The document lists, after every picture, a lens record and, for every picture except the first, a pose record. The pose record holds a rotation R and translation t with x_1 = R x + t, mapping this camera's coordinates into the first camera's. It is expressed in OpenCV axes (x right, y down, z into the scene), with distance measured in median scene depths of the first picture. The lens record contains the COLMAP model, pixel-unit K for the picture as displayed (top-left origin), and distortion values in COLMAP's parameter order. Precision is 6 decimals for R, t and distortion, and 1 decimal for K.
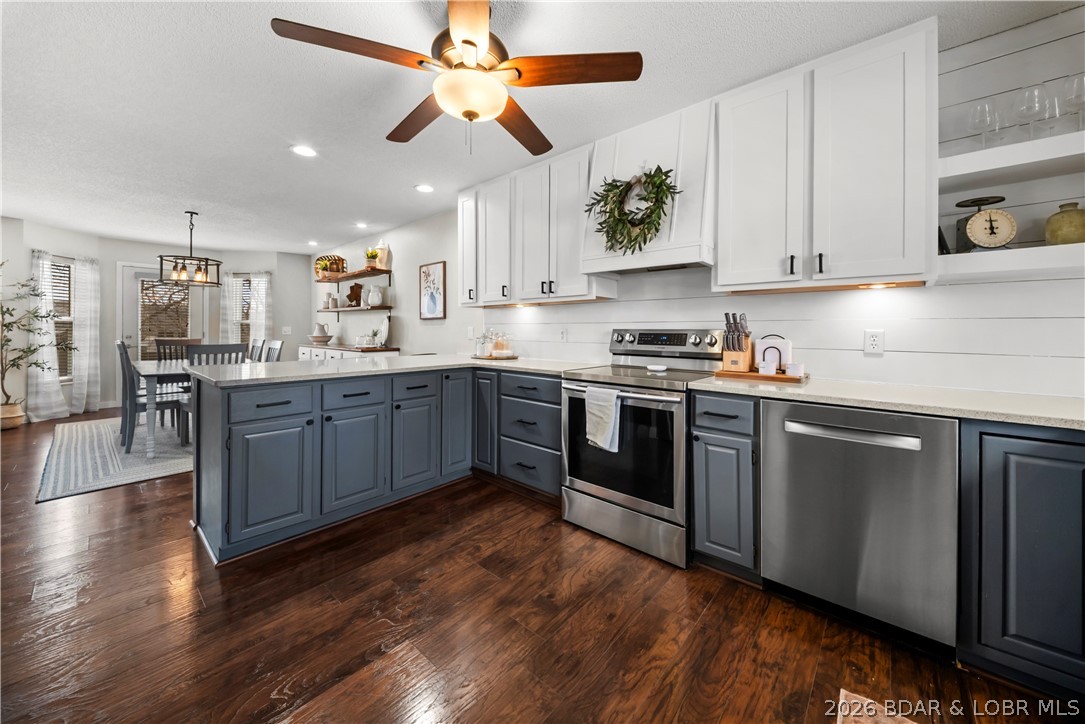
lens RADIAL K [[392.0, 0, 540.5], [0, 392.0, 330.7], [0, 0, 1]] dist [0.000888, -0.003101]
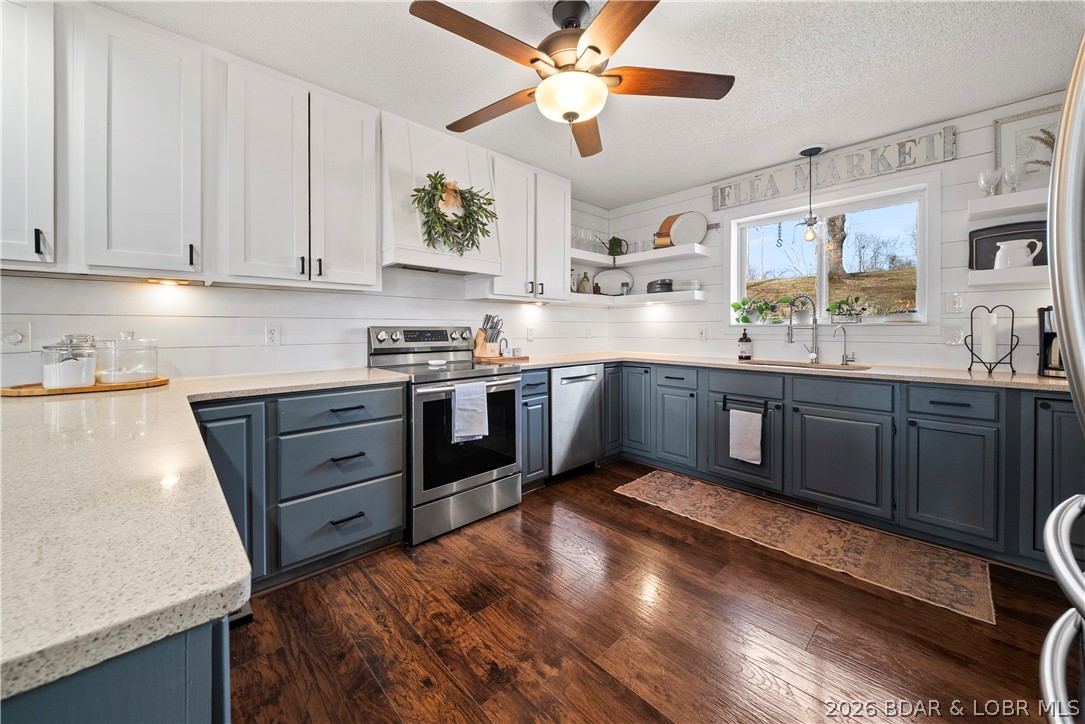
lens RADIAL K [[392.0, 0, 542.4], [0, 392.0, 330.7], [0, 0, 1]] dist [0.000888, -0.003101]
pose [[0.096764, -0.010045, 0.995257, -0.570395], [0.004097, 0.999945, 0.009694, -0.001136], [-0.995299, 0.003139, 0.096800, 0.465475]]
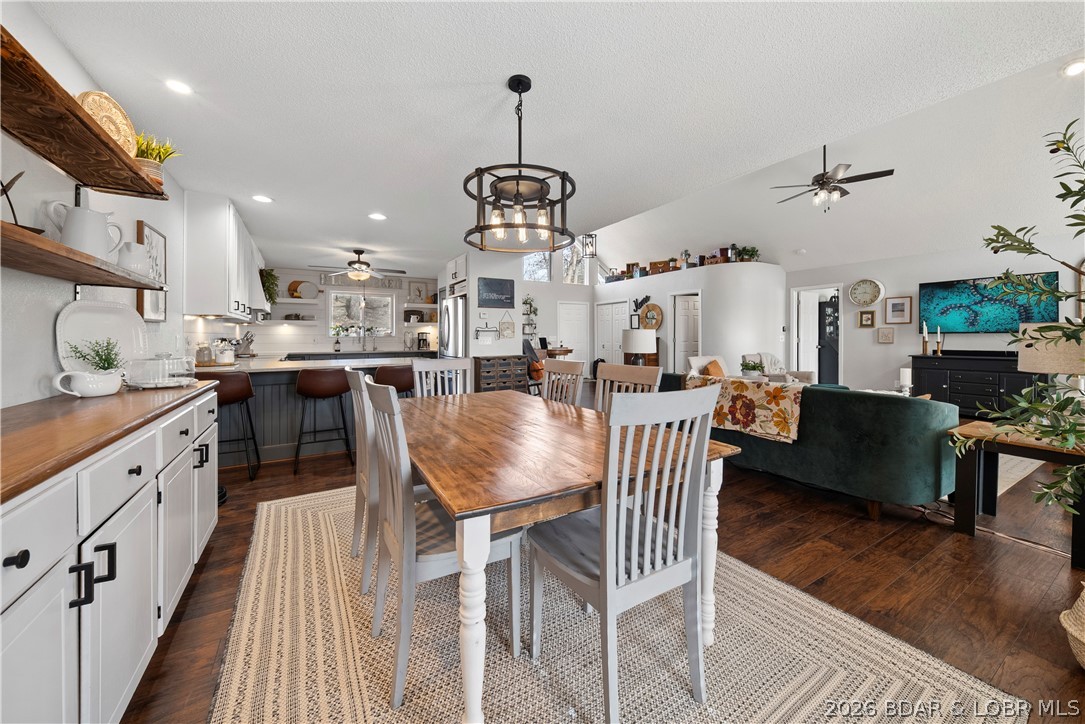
lens RADIAL K [[392.0, 0, 545.0], [0, 392.0, 339.1], [0, 0, 1]] dist [0.000888, -0.003101]
pose [[-0.948937, -0.001884, 0.315461, -1.441471], [-0.000216, 0.999986, 0.005322, -0.002752], [-0.315467, 0.004982, -0.948924, 1.870569]]
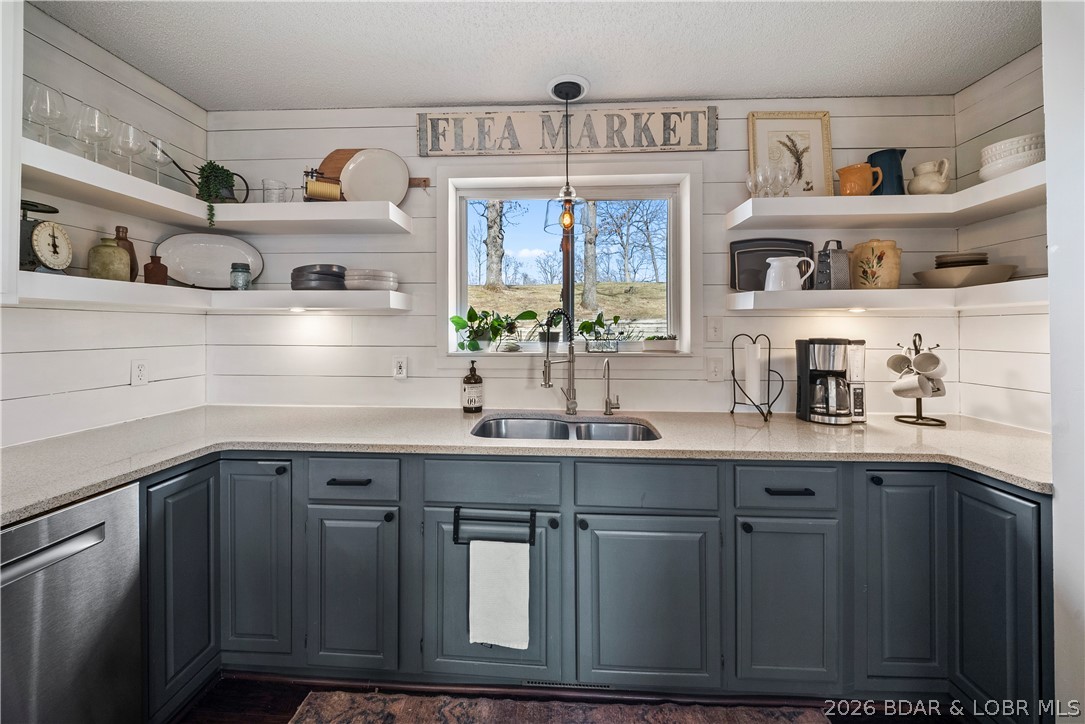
lens RADIAL K [[392.0, 0, 533.1], [0, 392.0, 330.7], [0, 0, 1]] dist [0.000888, -0.003101]
pose [[-0.617082, -0.009784, 0.786838, -0.058014], [-0.002968, 0.999945, 0.010107, -0.045828], [-0.786893, 0.003902, -0.617077, 0.345707]]
